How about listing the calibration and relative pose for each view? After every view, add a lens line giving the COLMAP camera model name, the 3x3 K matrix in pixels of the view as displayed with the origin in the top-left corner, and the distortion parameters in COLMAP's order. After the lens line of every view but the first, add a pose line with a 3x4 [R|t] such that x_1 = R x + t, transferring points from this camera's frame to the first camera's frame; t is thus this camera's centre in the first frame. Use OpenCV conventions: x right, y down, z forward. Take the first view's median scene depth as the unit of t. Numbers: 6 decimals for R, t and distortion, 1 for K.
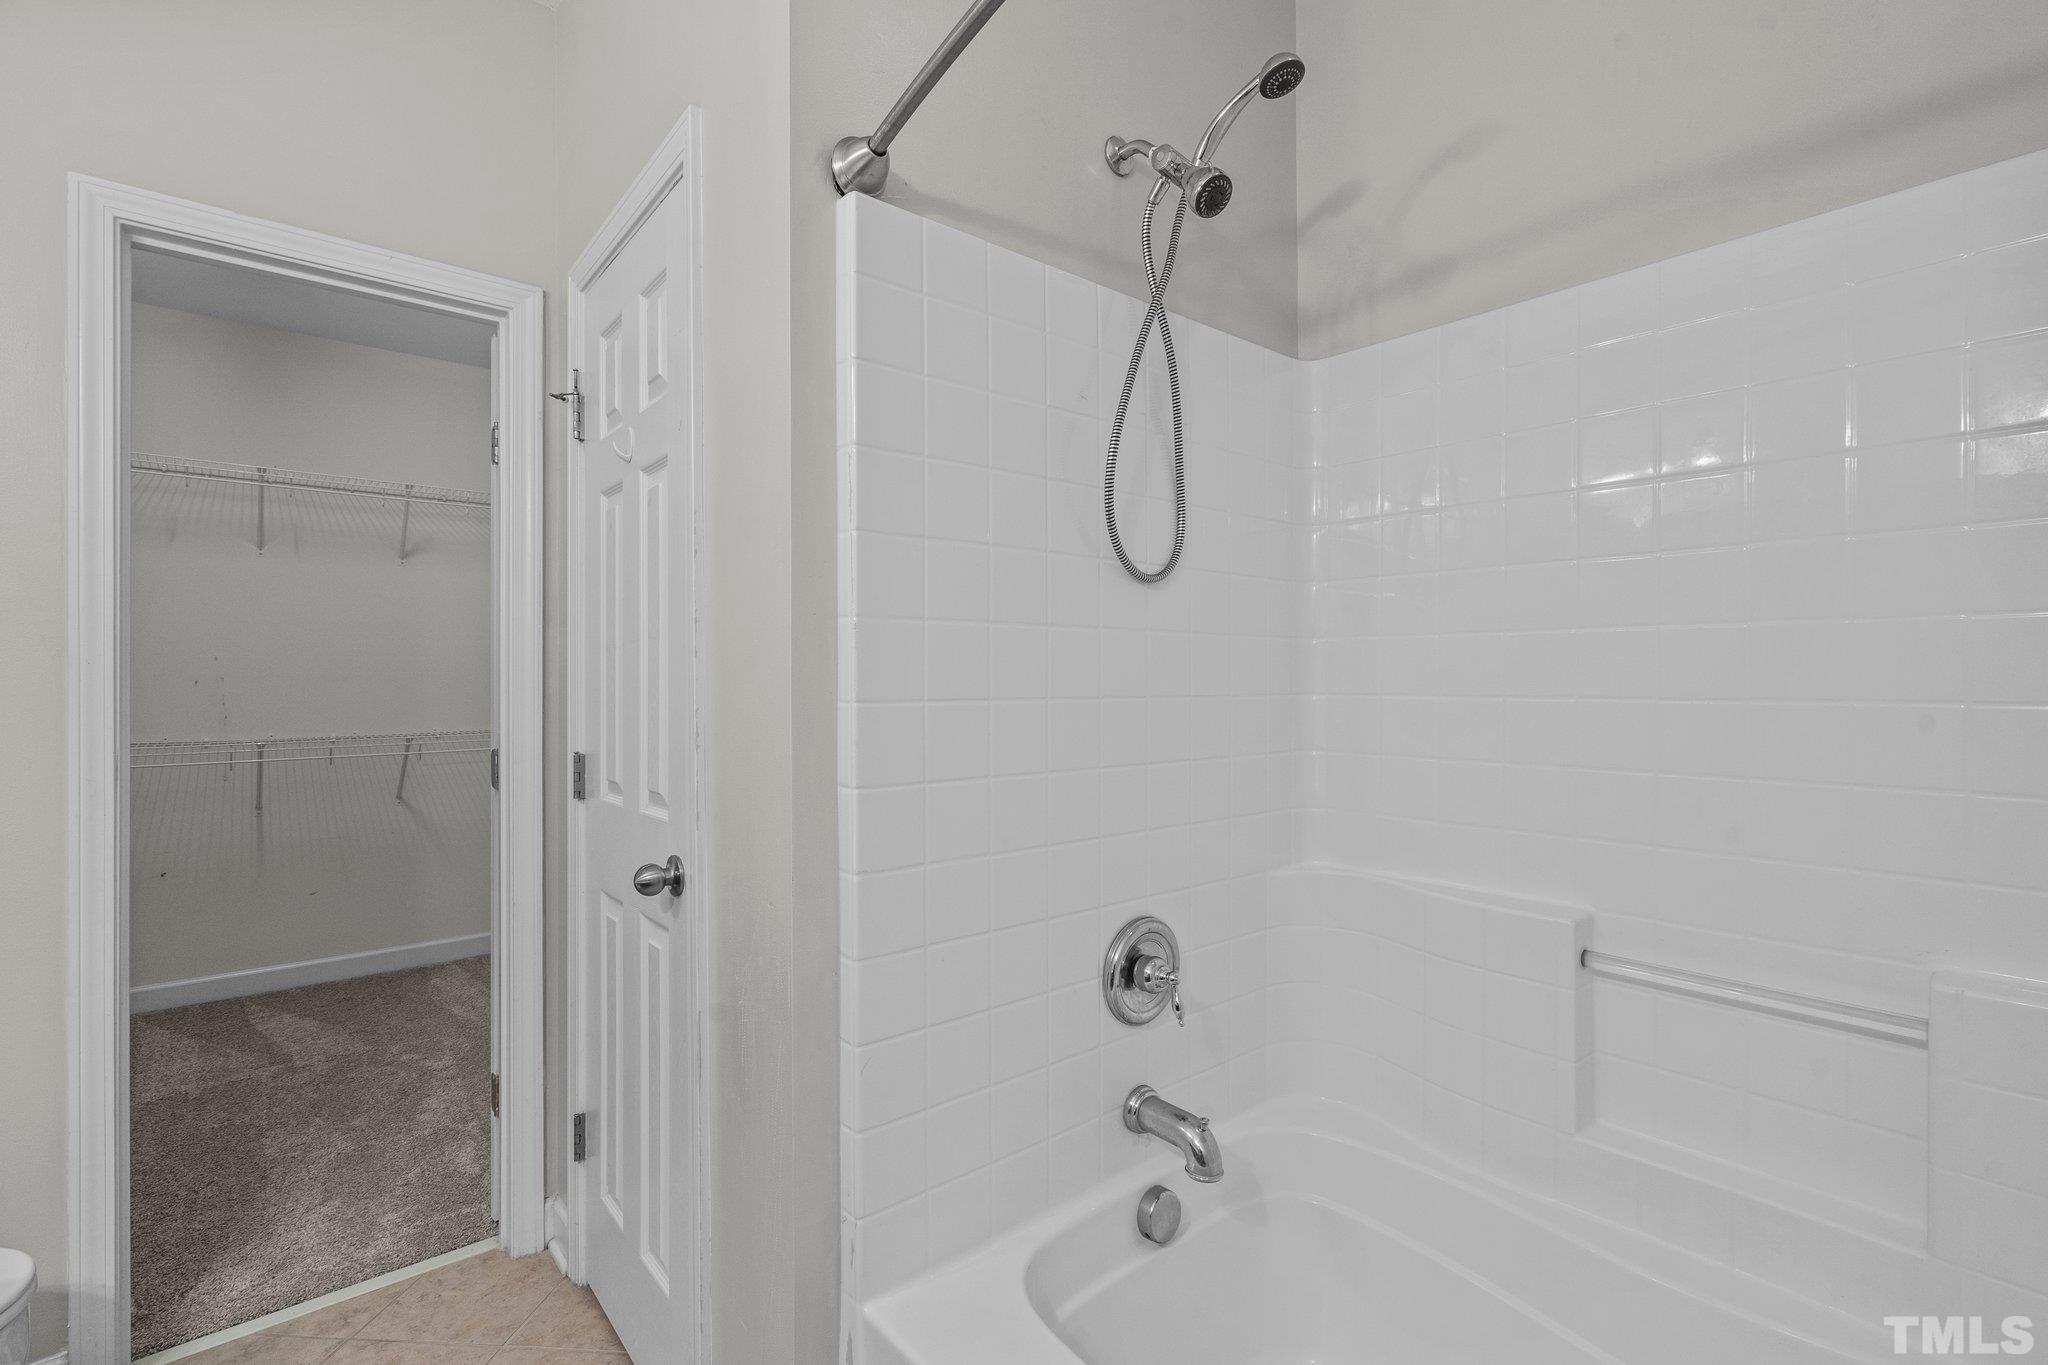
lens RADIAL K [[934.9, 0, 1031.8], [0, 934.9, 681.2], [0, 0, 1]] dist [-0.001706, 0.000498]
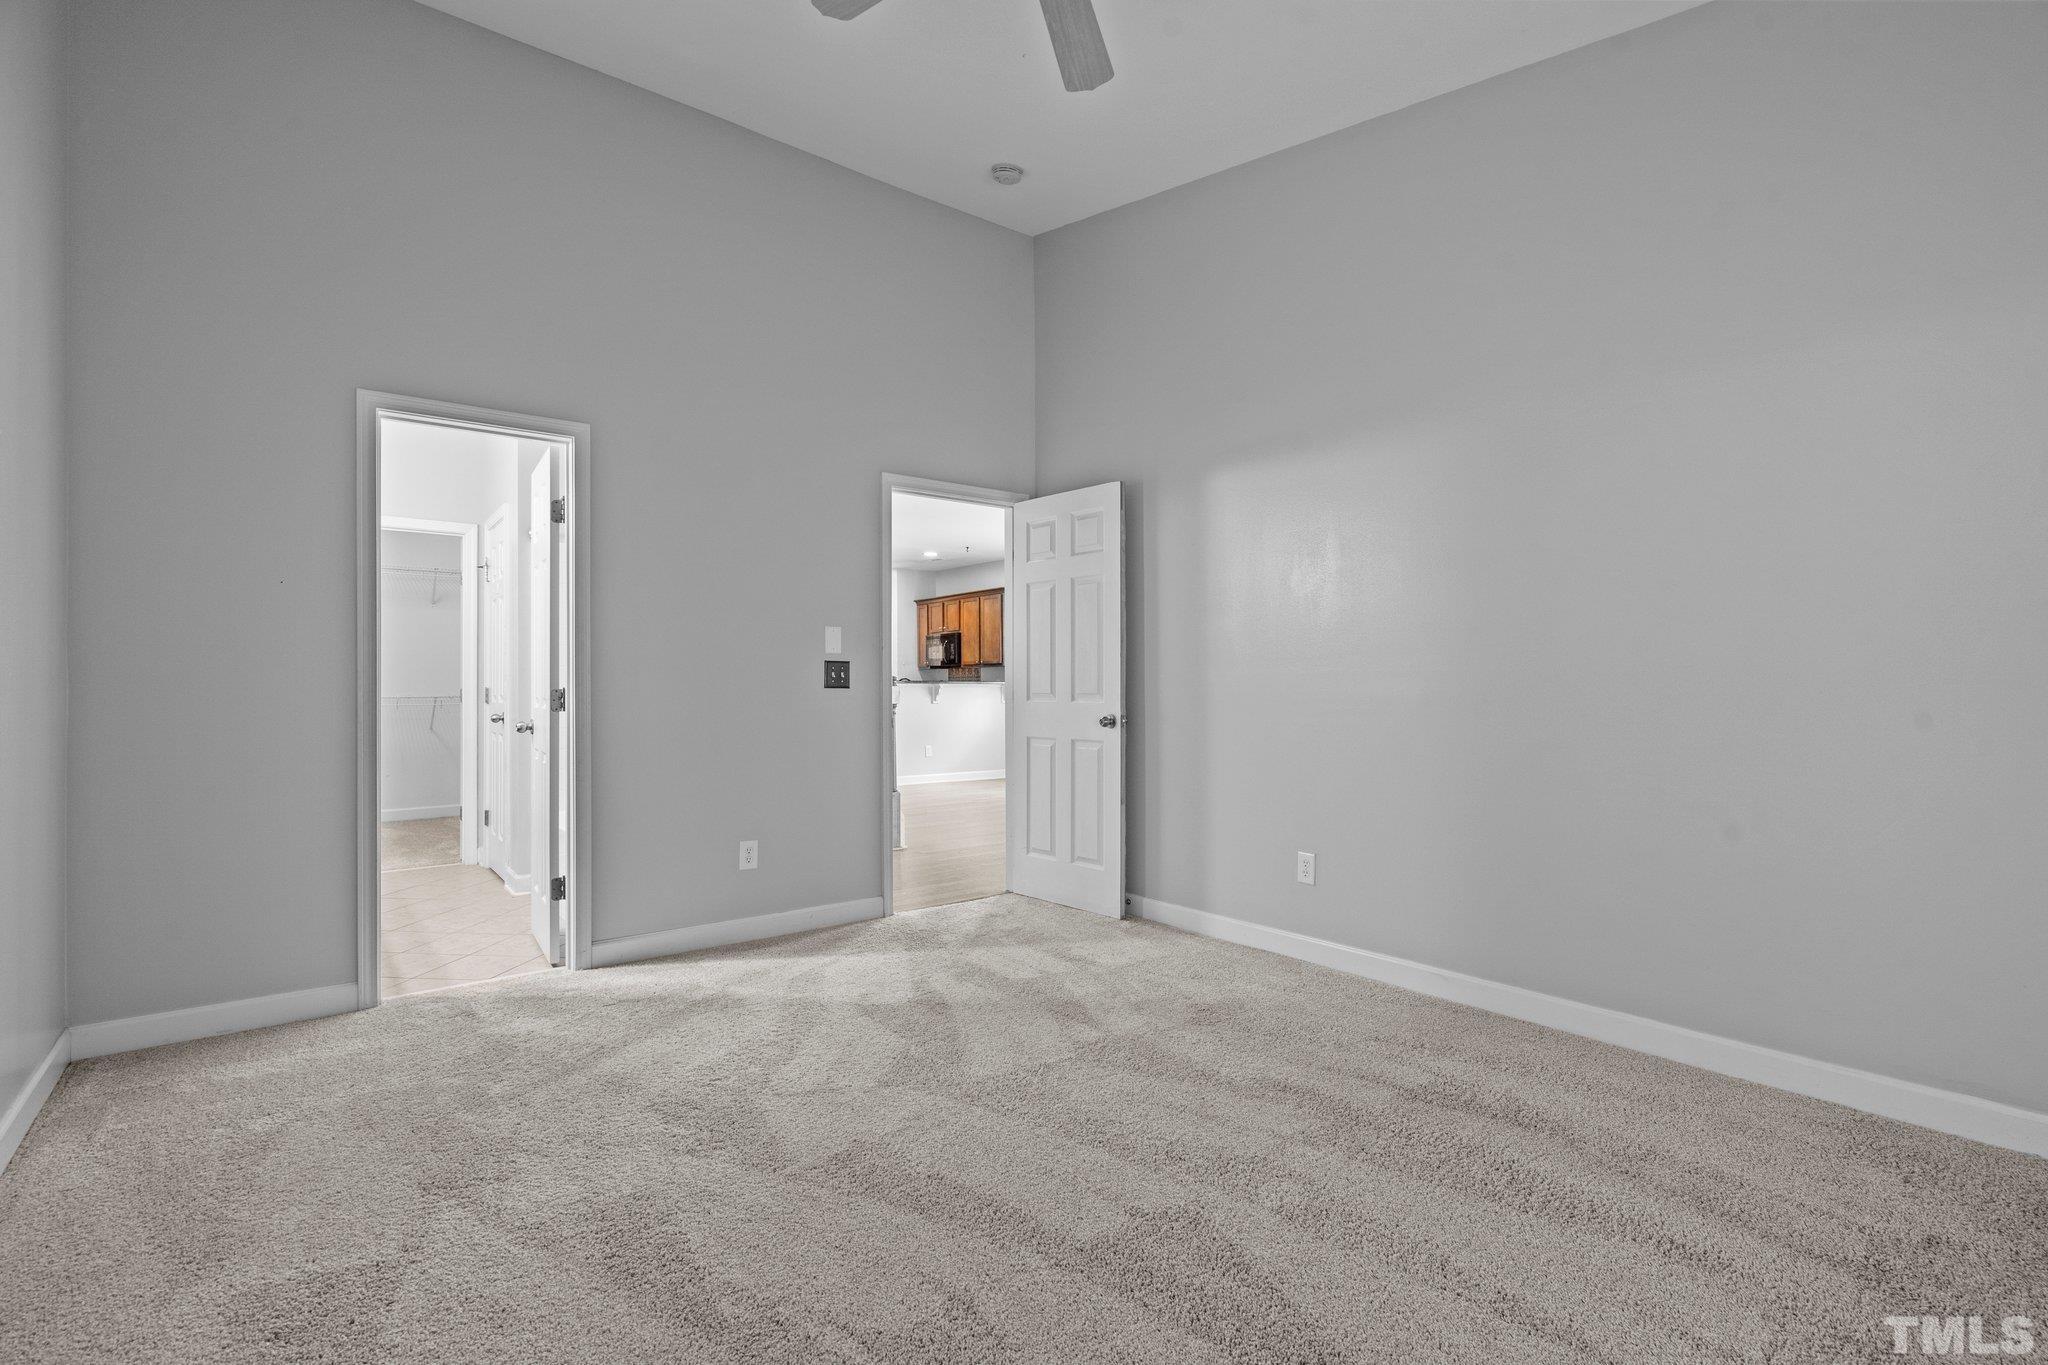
lens RADIAL K [[934.9, 0, 1031.8], [0, 934.9, 681.2], [0, 0, 1]] dist [-0.001706, 0.000498]
pose [[0.999486, 0.000011, -0.032047, 1.251712], [-0.000066, 0.999999, -0.001715, 0.057510], [0.032047, 0.001716, 0.999485, -1.781741]]
